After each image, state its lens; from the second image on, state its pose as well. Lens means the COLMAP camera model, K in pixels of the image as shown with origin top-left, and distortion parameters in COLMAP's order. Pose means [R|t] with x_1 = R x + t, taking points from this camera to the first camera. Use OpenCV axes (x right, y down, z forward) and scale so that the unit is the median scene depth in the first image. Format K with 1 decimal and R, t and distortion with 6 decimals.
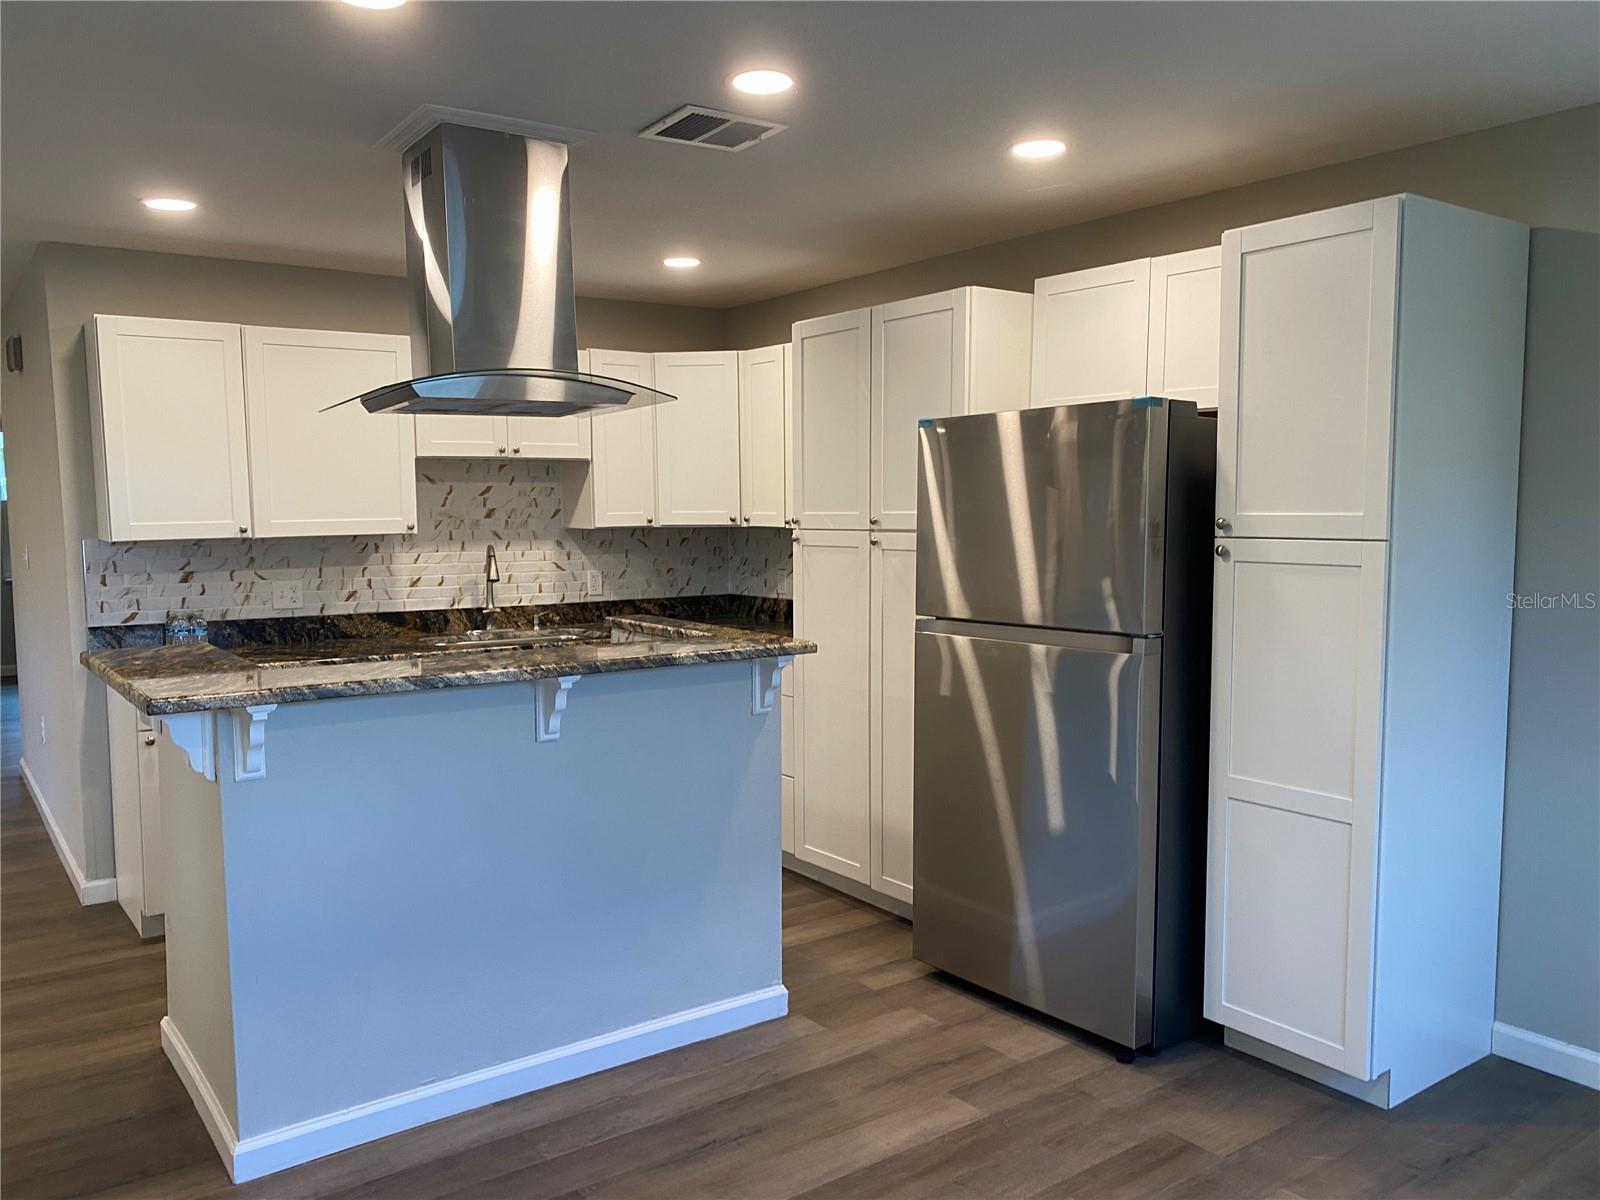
lens RADIAL K [[1197.0, 0, 800.0], [0, 1197.0, 600.0], [0, 0, 1]] dist [0.068646, -0.062961]
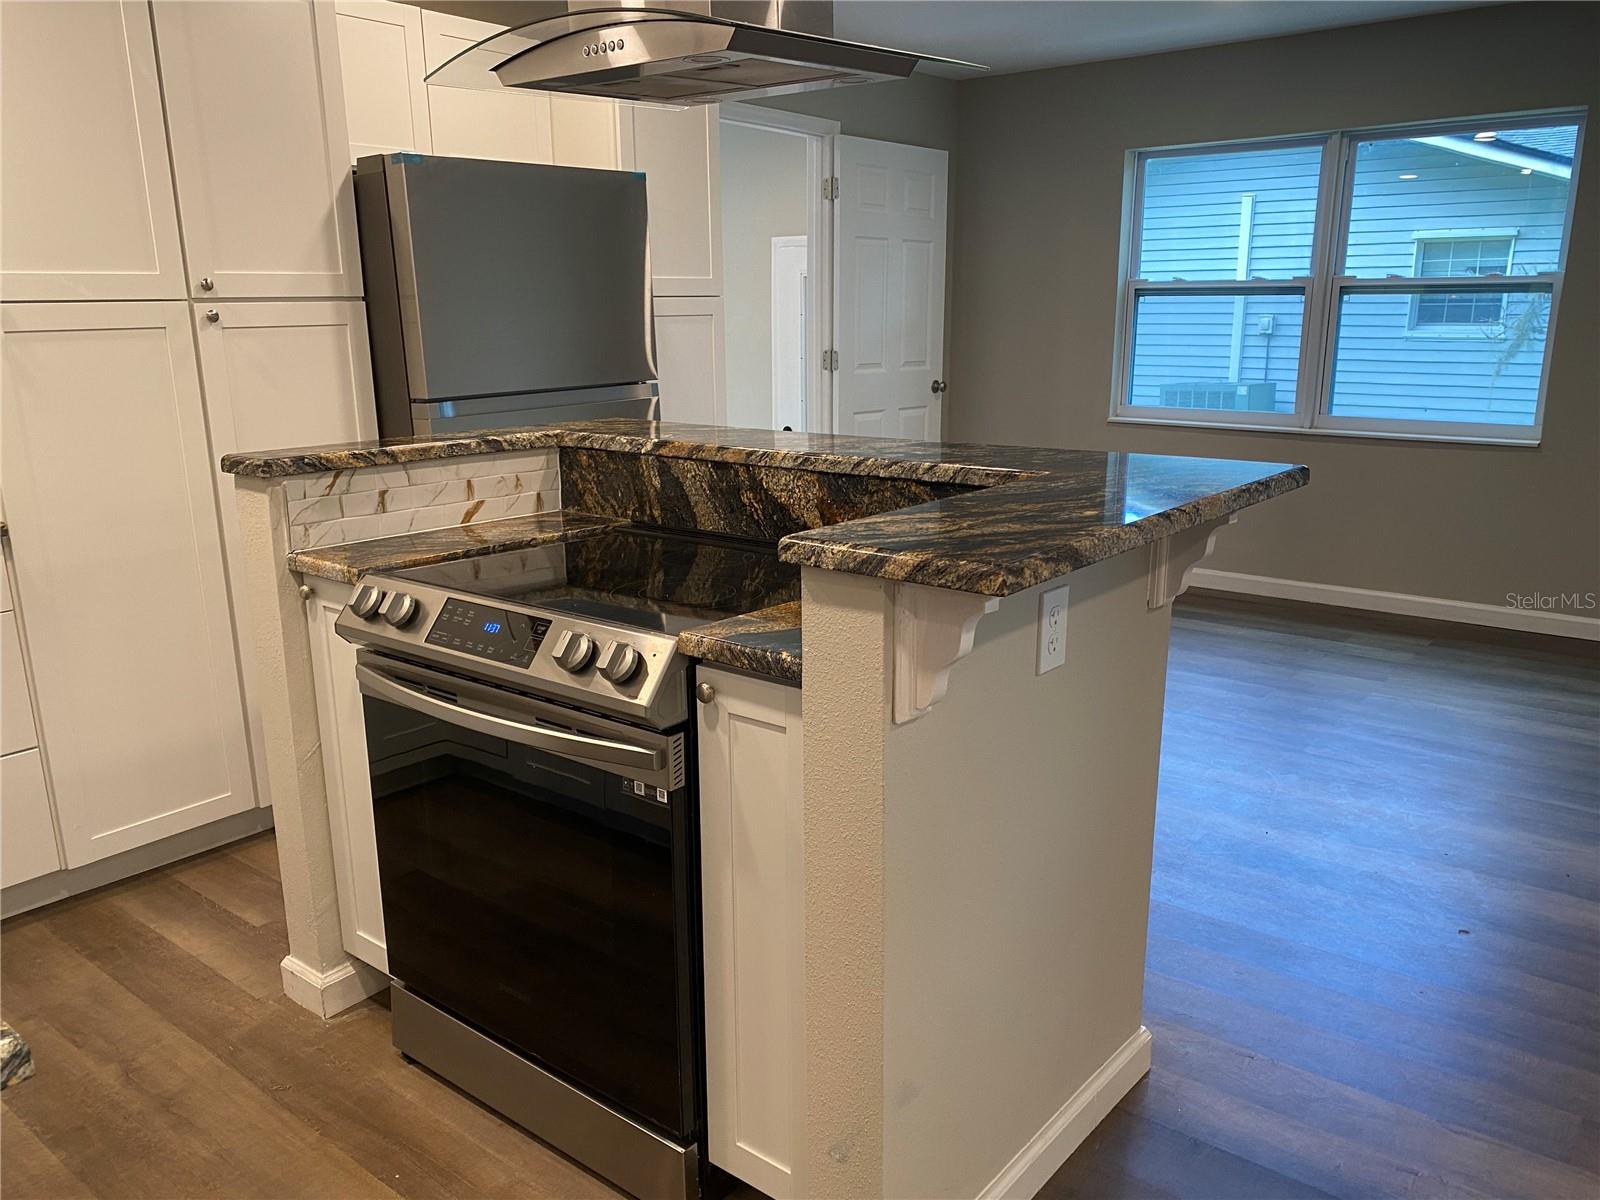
lens RADIAL K [[1235.5, 0, 799.8], [0, 1235.5, 617.5], [0, 0, 1]] dist [0.070242, -0.088242]
pose [[-0.245959, -0.236108, 0.940084, -0.724943], [0.087827, 0.960460, 0.264204, -0.043025], [-0.965293, 0.147548, -0.215497, 0.857052]]
